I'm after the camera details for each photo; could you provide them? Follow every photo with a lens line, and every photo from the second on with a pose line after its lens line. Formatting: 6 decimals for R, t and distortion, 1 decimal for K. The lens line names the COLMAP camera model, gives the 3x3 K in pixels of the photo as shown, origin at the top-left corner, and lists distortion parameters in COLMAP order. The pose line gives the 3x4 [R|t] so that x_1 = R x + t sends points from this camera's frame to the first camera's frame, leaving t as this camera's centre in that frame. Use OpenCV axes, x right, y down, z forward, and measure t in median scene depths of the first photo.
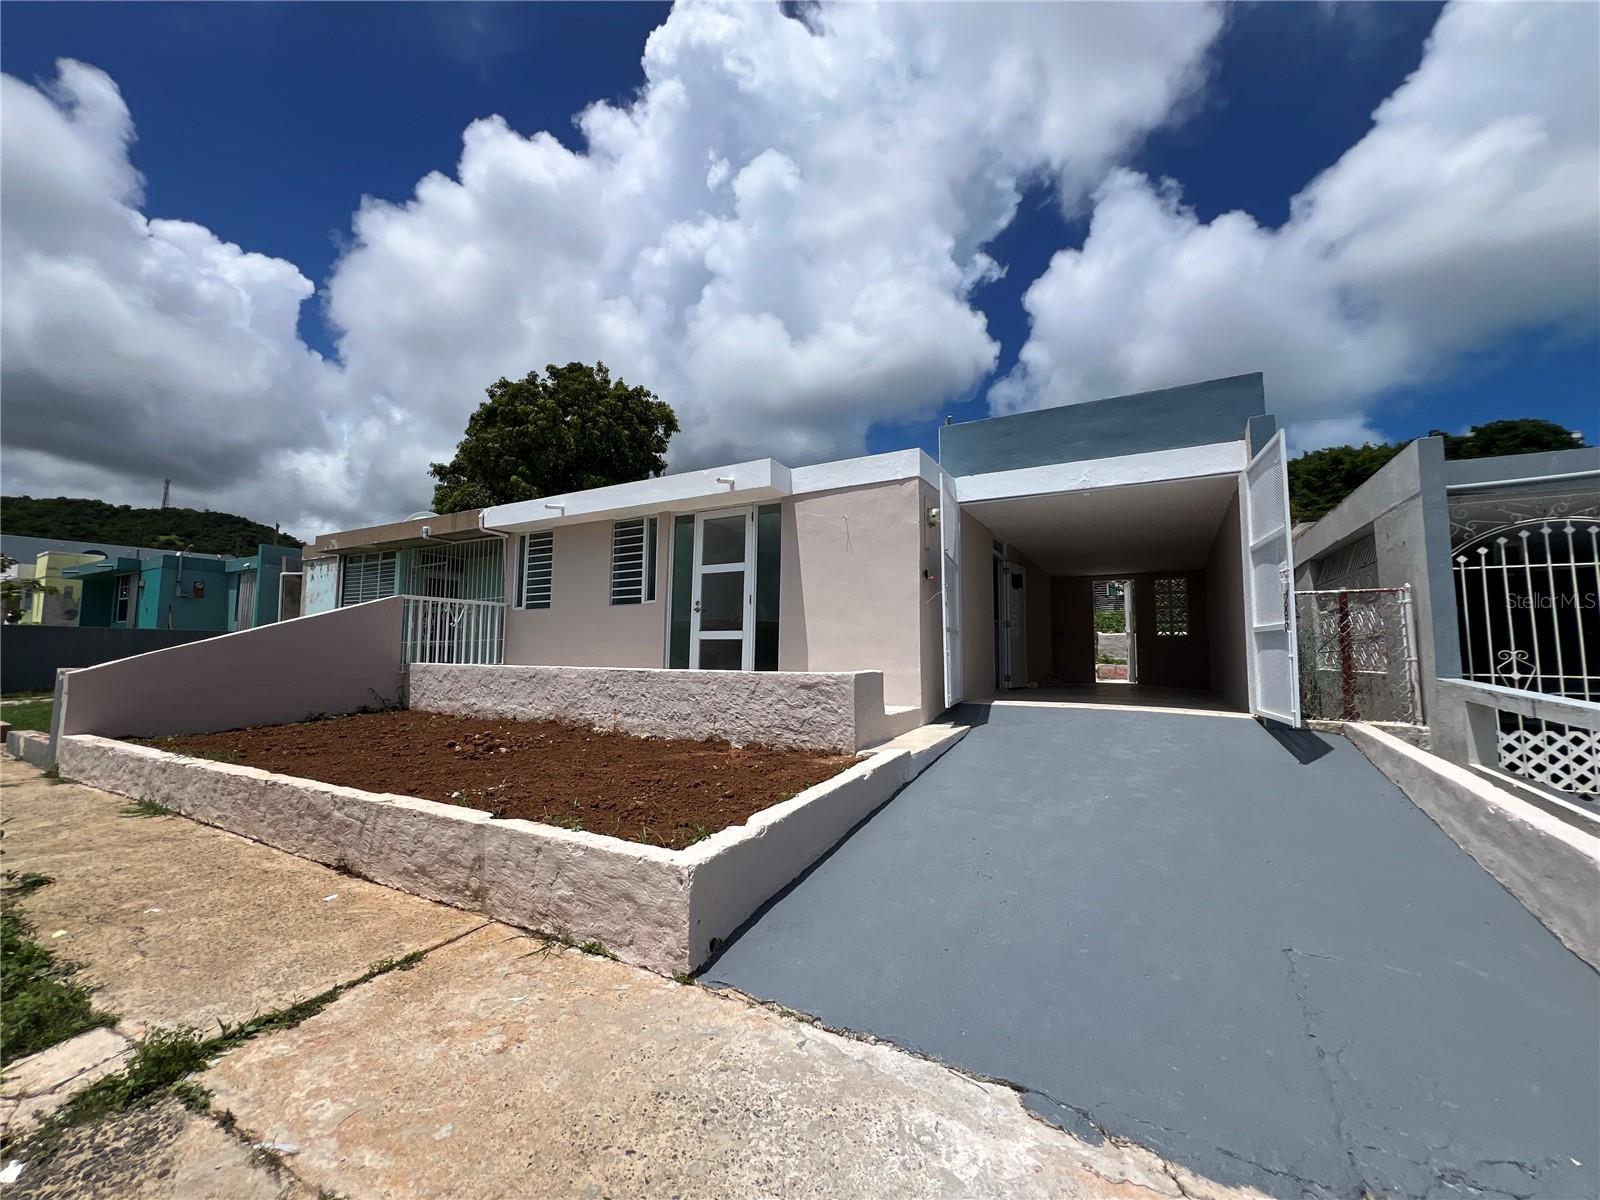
lens RADIAL K [[642.0, 0, 799.6], [0, 642.0, 602.5], [0, 0, 1]] dist [0.002715, -0.000504]
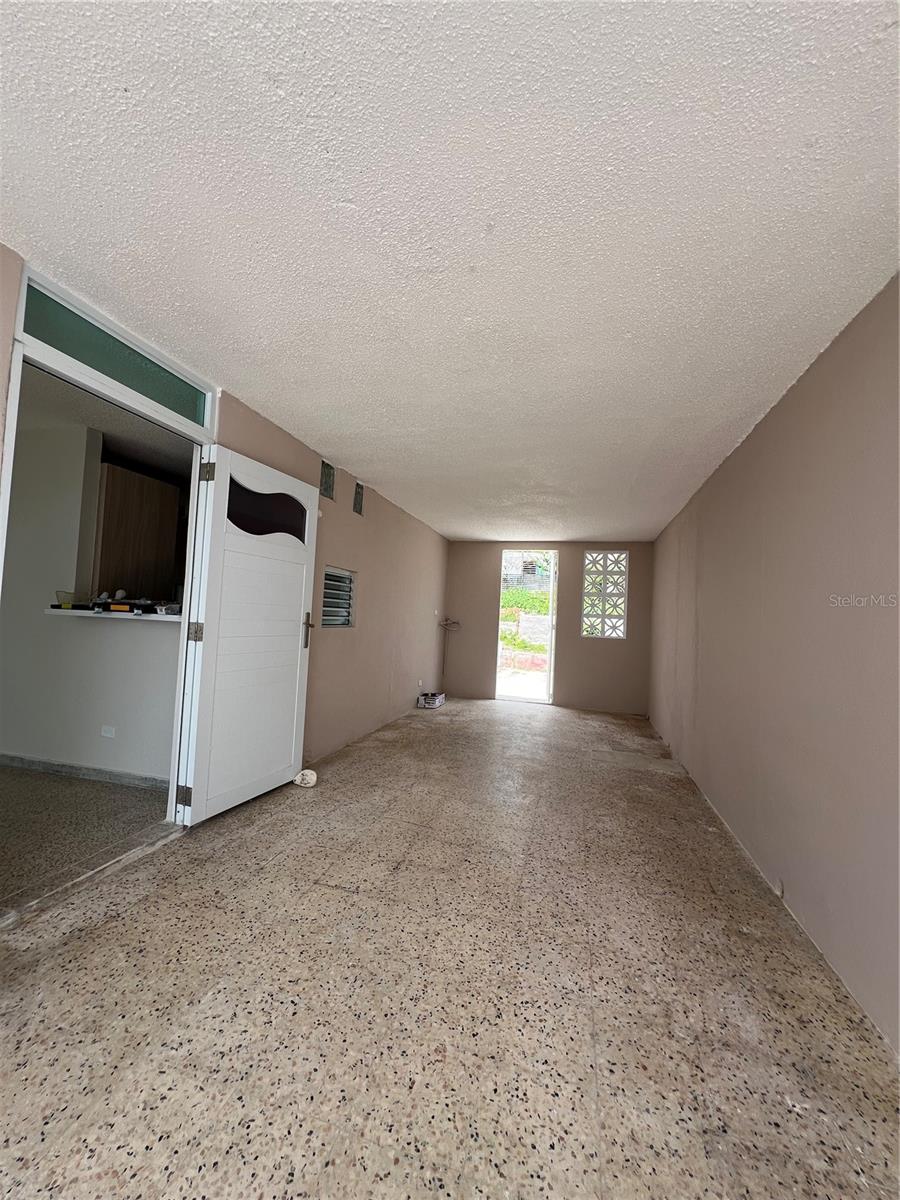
lens RADIAL K [[481.5, 0, 450.6], [0, 481.5, 598.0], [0, 0, 1]] dist [0.002715, -0.000504]
pose [[0.965992, 0.052338, 0.253220, 0.288526], [-0.068250, 0.996181, 0.054463, -0.005621], [-0.249402, -0.069894, 0.965874, 0.543003]]
